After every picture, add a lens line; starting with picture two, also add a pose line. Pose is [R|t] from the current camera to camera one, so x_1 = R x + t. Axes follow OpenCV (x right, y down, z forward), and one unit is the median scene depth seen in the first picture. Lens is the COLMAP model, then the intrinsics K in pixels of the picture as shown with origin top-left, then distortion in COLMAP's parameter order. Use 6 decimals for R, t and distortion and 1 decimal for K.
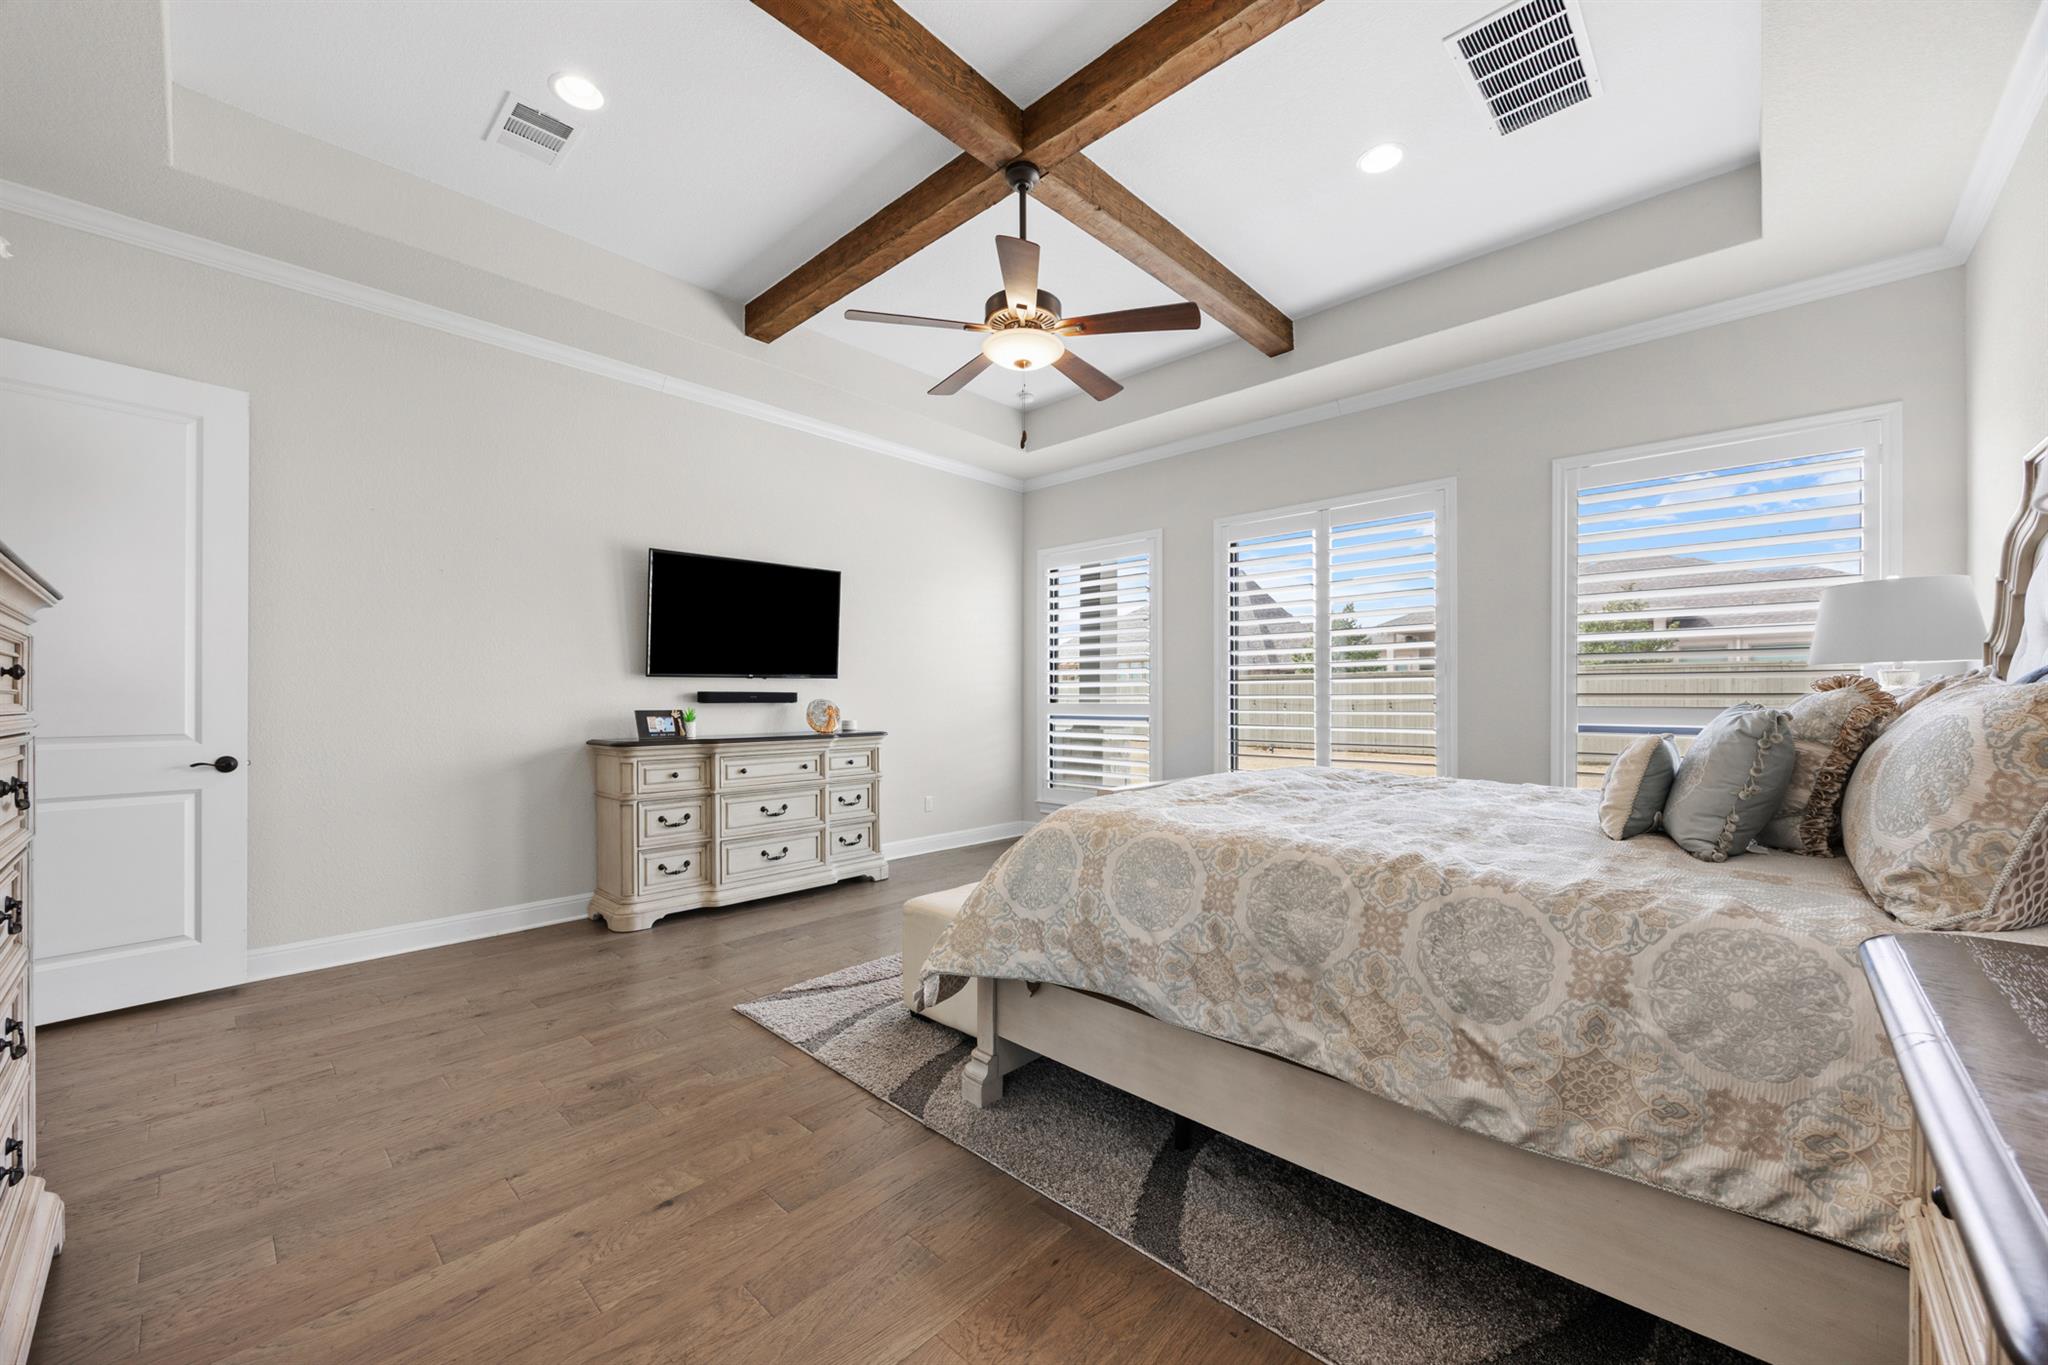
lens RADIAL K [[787.6, 0, 1027.5], [0, 787.6, 690.8], [0, 0, 1]] dist [-0.002414, -0.000061]
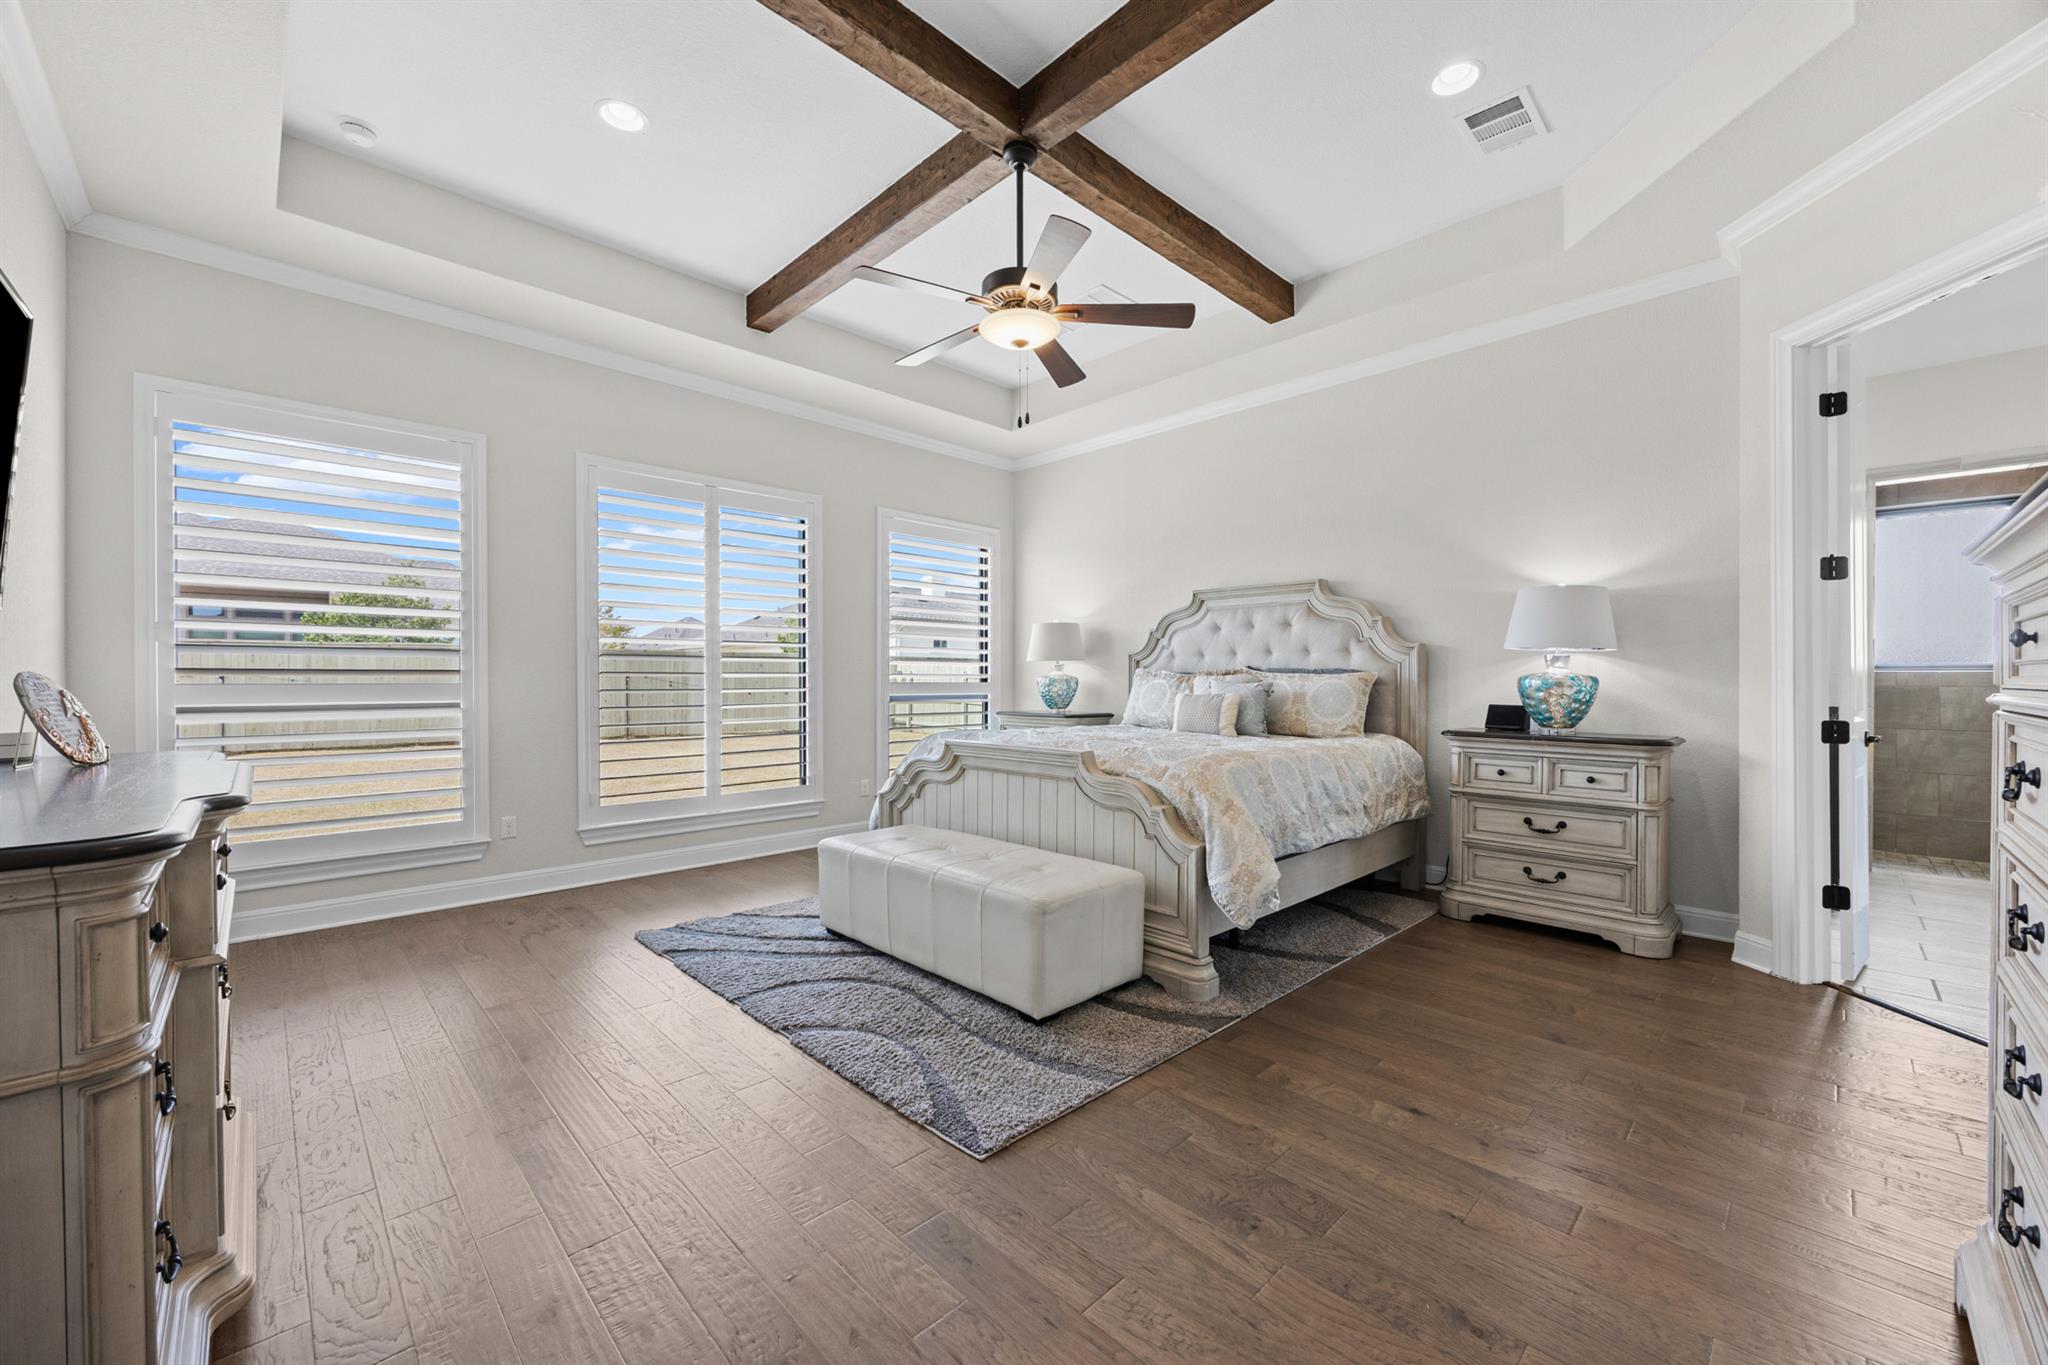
lens RADIAL K [[784.7, 0, 1024.0], [0, 784.7, 682.5], [0, 0, 1]] dist [-0.009517, -0.000006]
pose [[0.041958, -0.003194, 0.999114, -1.001179], [-0.015906, 0.999866, 0.003864, 0.012595], [-0.998993, -0.016055, 0.041902, 0.942257]]
